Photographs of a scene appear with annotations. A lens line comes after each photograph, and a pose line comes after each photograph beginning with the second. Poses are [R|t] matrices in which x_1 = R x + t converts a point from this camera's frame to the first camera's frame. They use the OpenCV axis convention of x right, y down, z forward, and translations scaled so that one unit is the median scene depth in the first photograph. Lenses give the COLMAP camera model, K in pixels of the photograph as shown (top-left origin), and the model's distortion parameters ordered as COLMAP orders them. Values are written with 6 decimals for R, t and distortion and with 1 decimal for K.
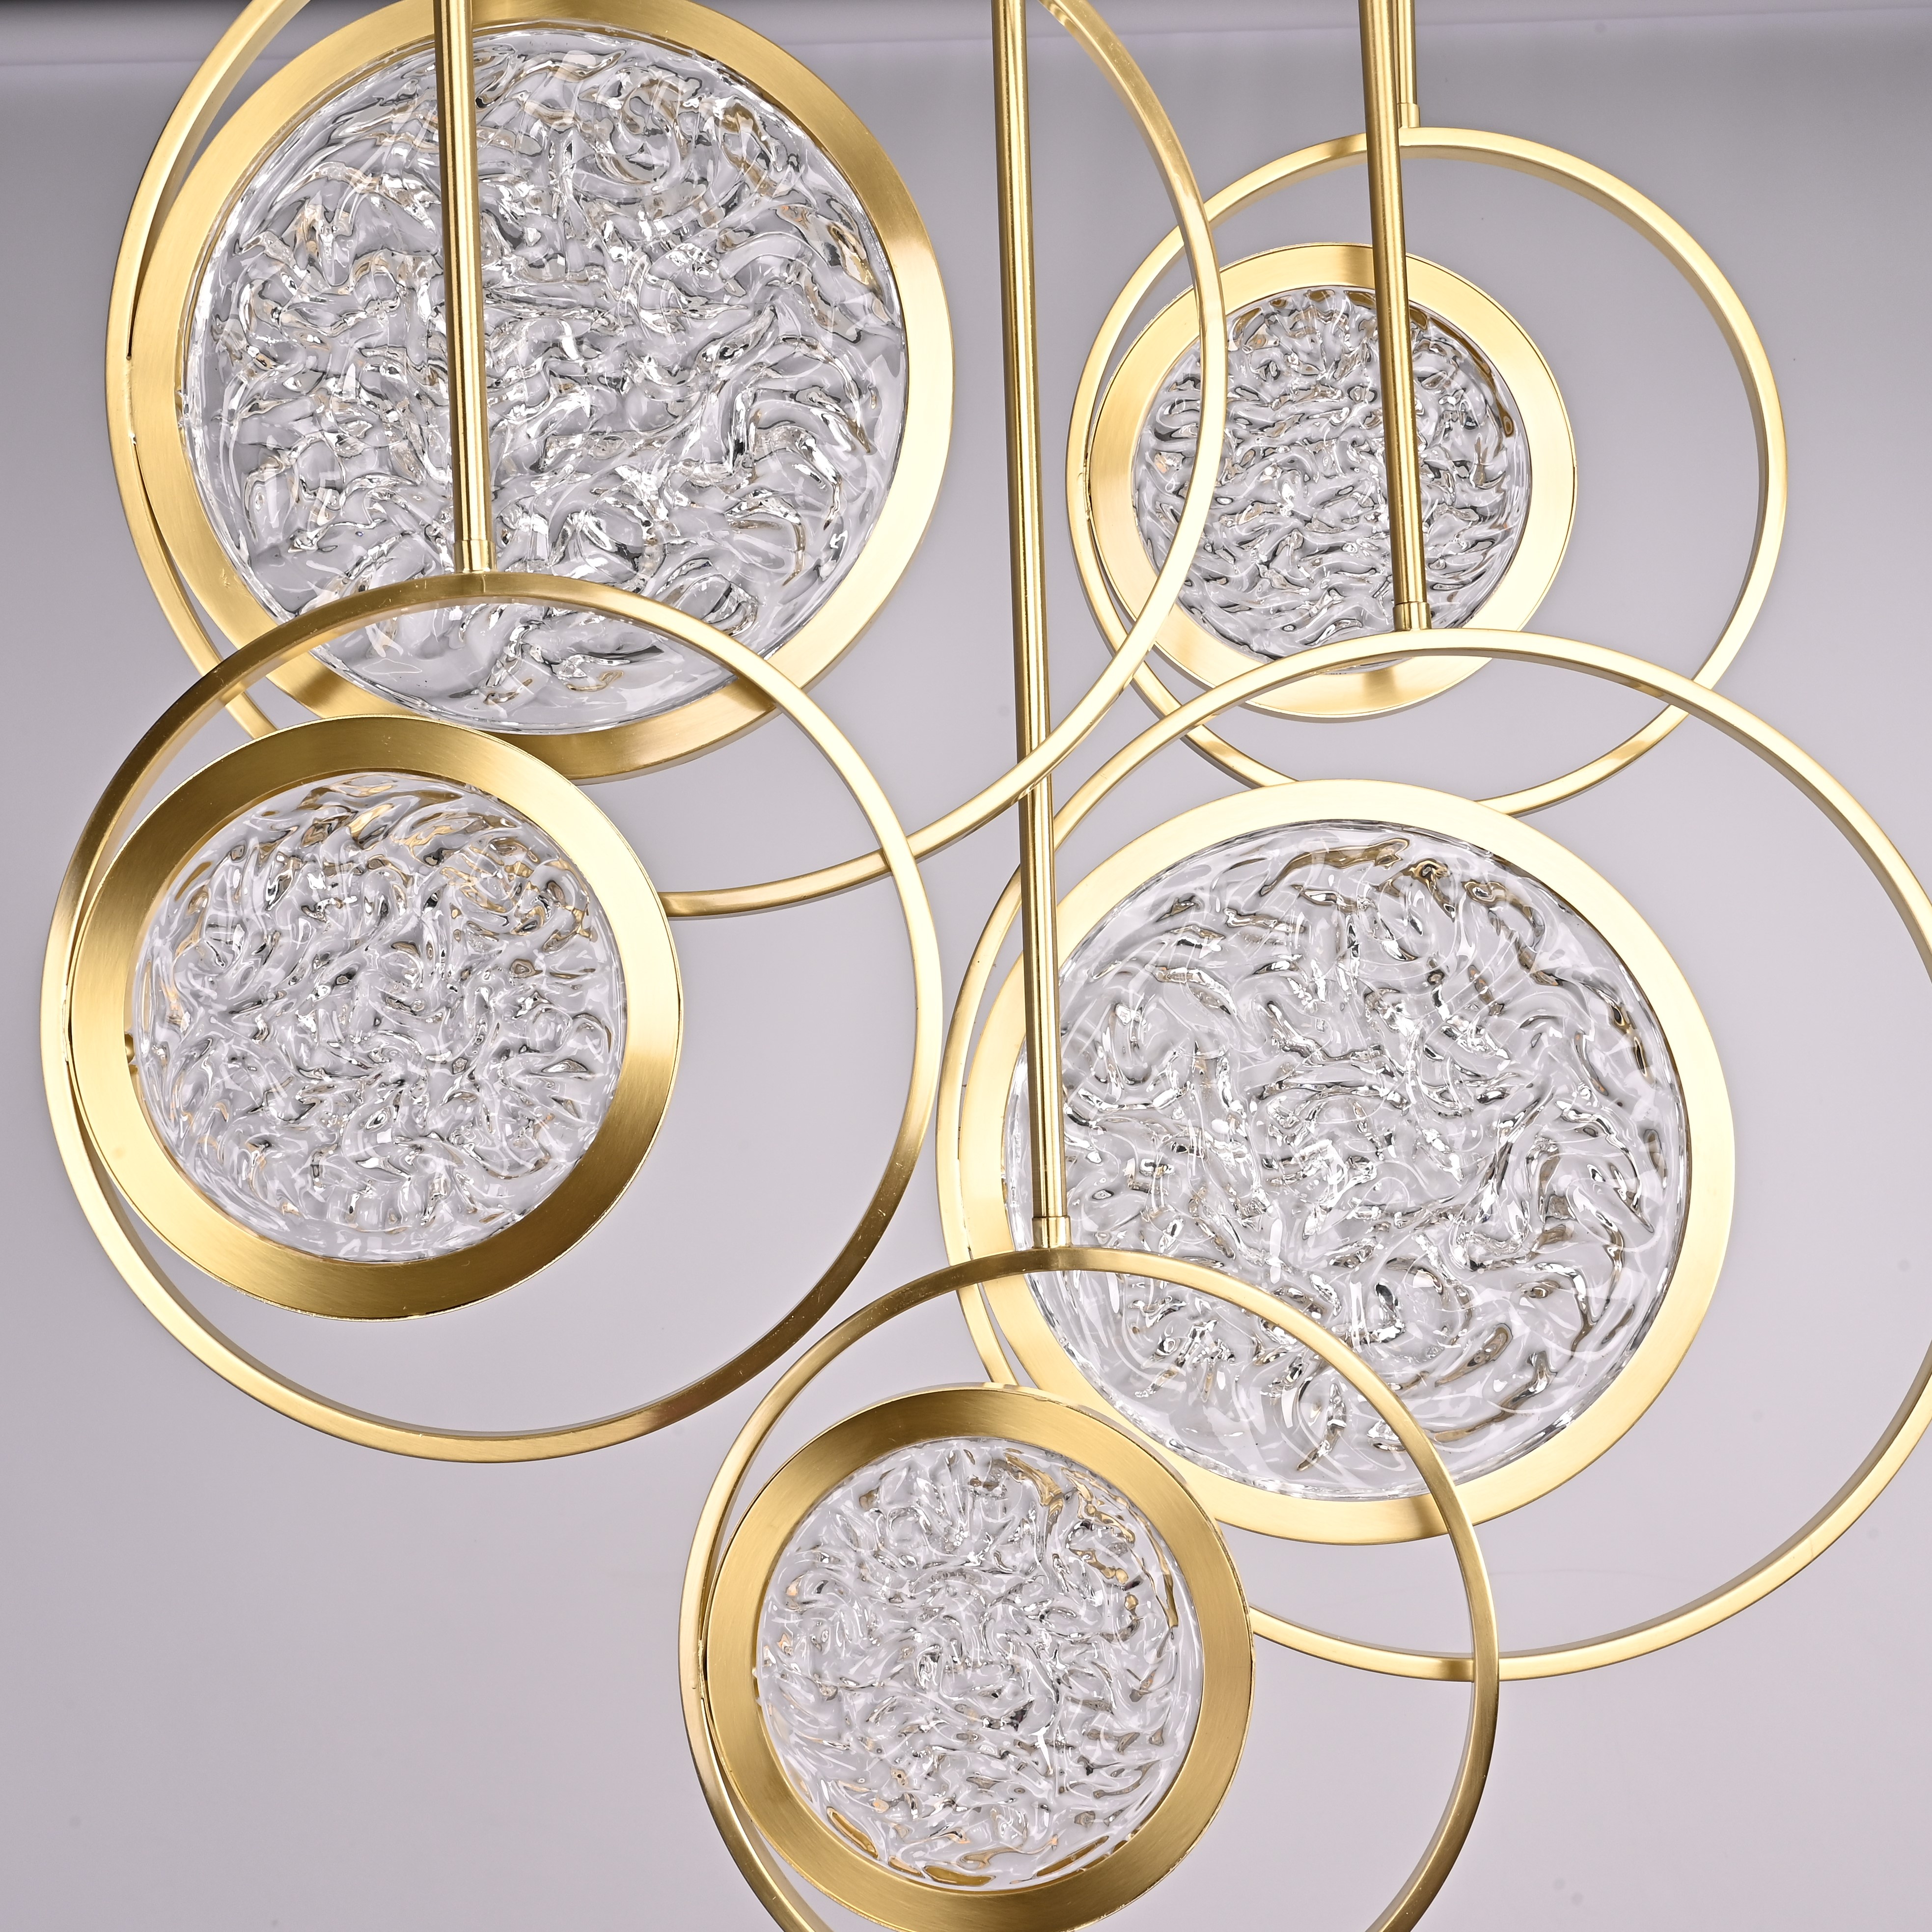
lens RADIAL K [[2546.9, 0, 952.0], [0, 2546.9, 951.9], [0, 0, 1]] dist [0.002810, 0.000000]
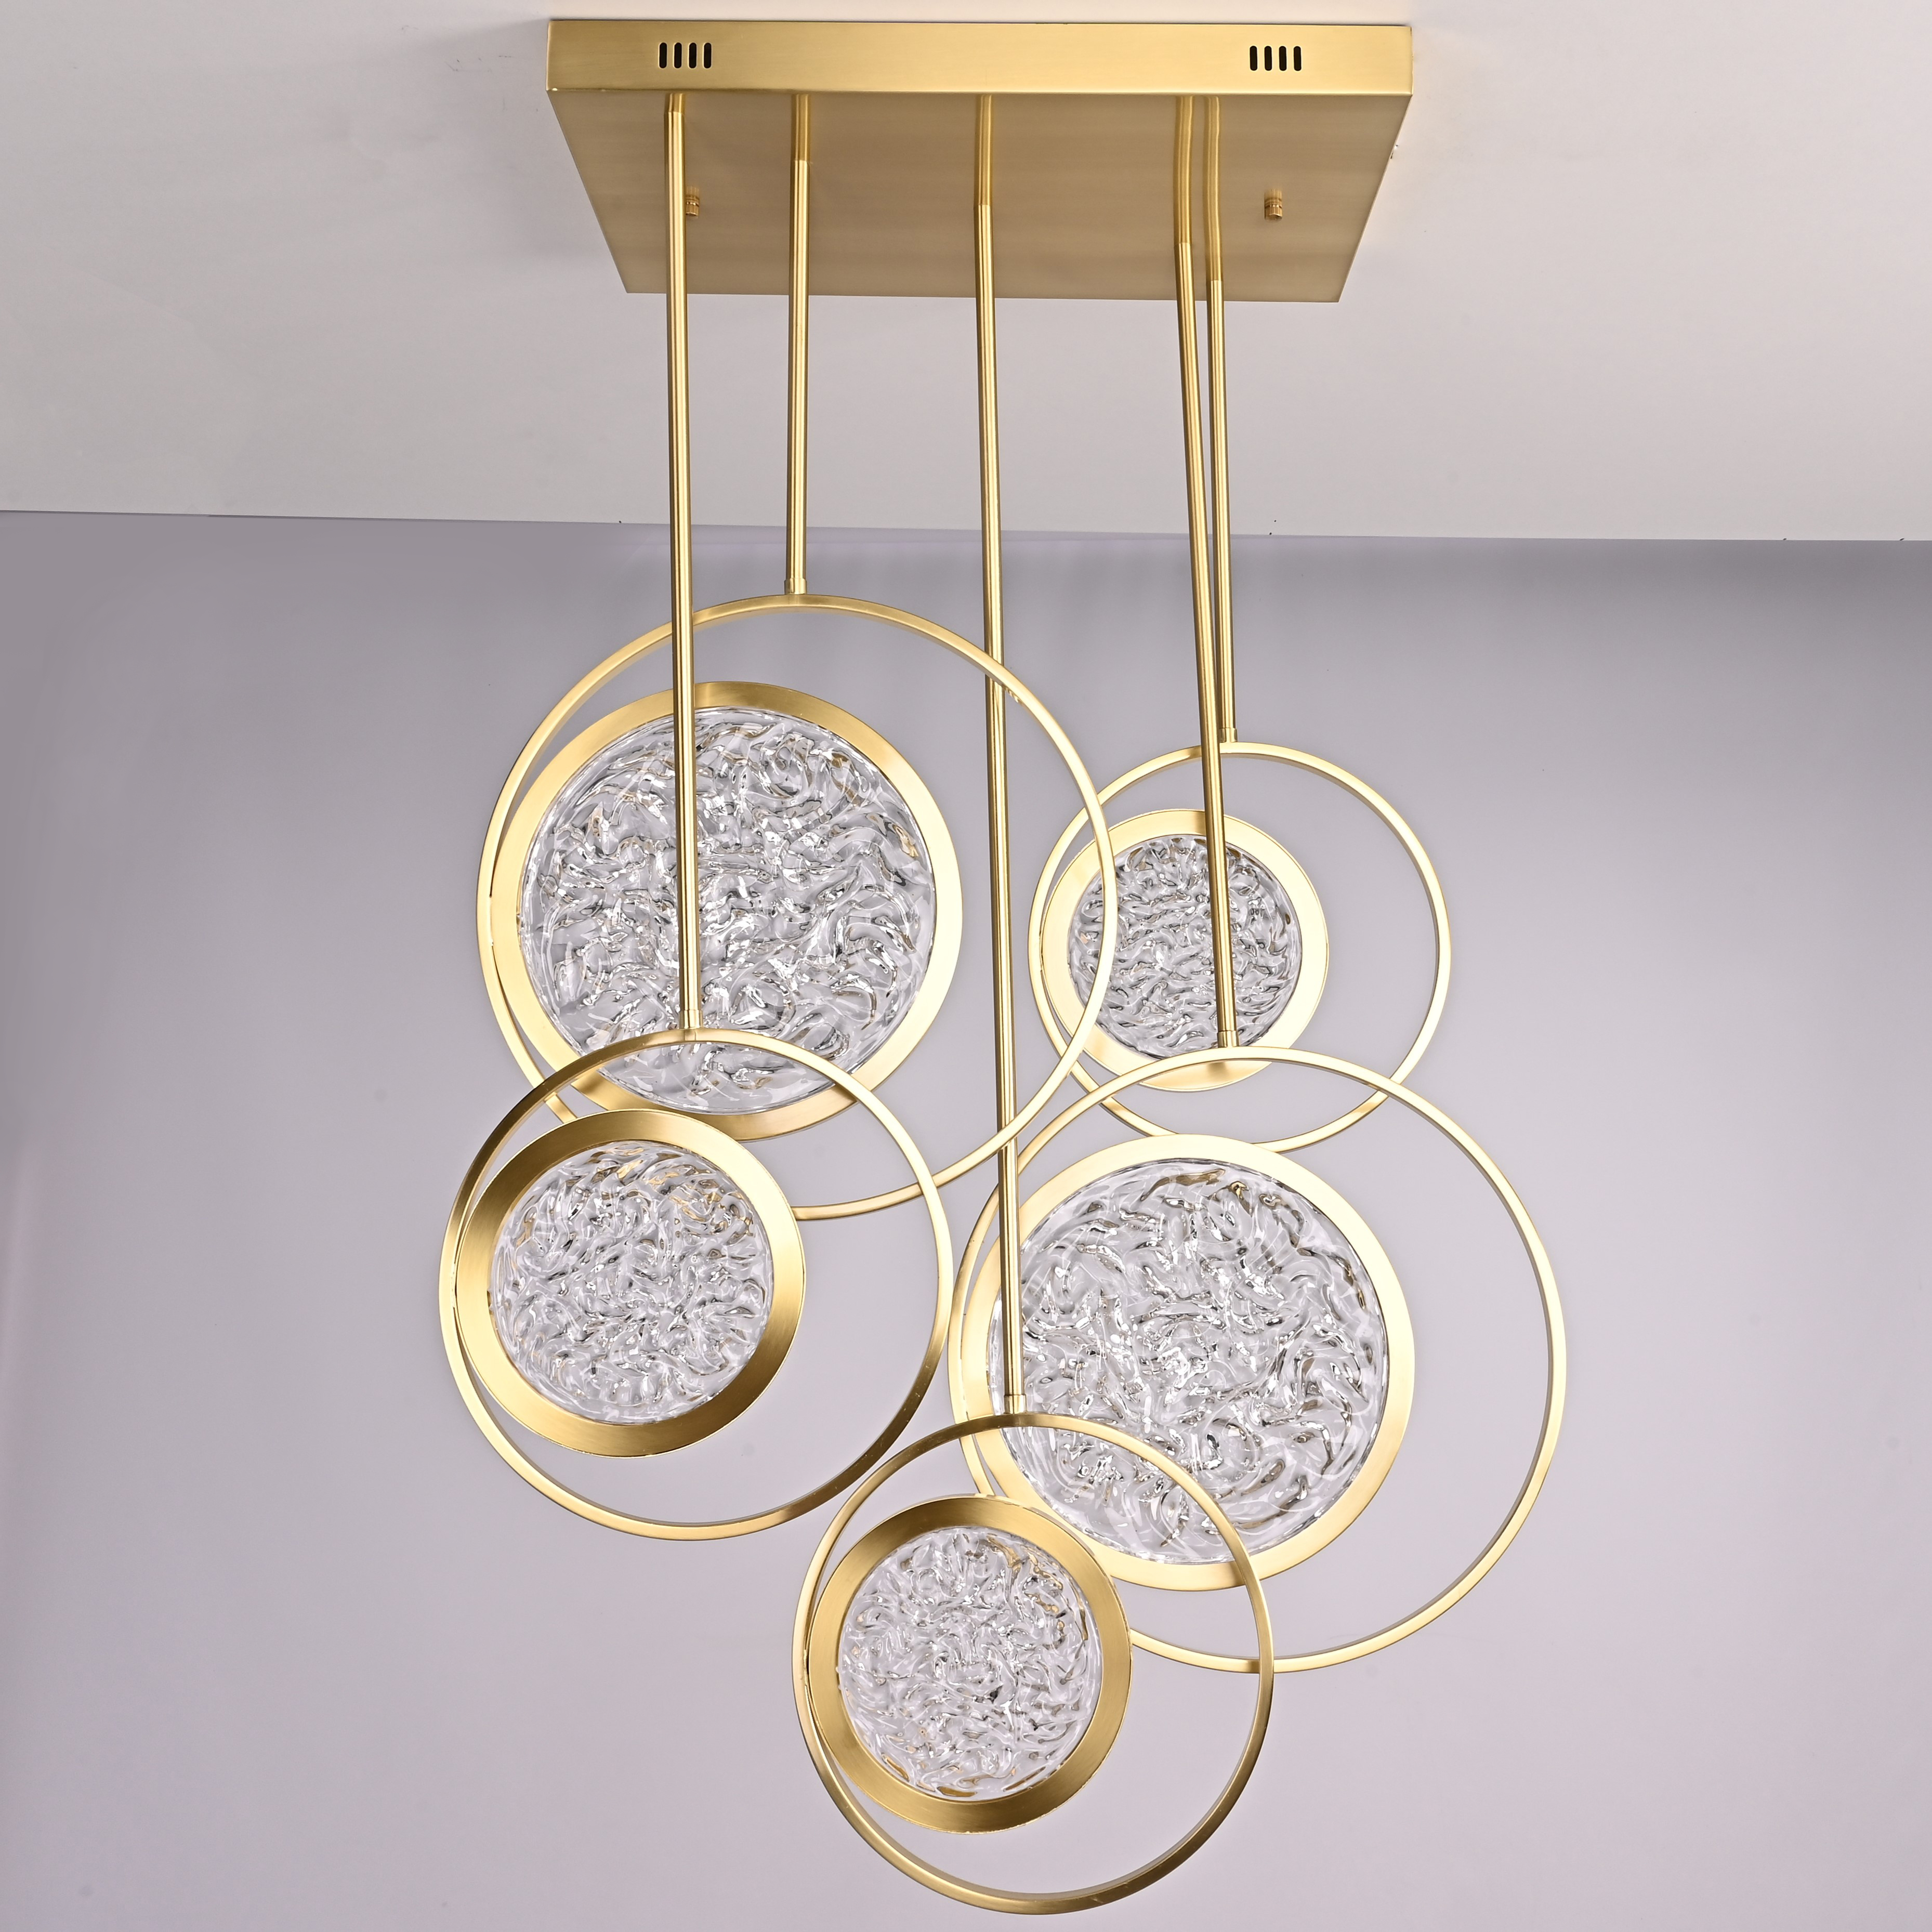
lens RADIAL K [[1994.3, 0, 1022.4], [0, 1994.3, 970.1], [0, 0, 1]] dist [0.003462, 0.000000]
pose [[0.999404, 0.008557, 0.033450, -0.003324], [-0.005589, 0.996119, -0.087837, -0.062827], [-0.034072, 0.087598, 0.995573, -0.360699]]
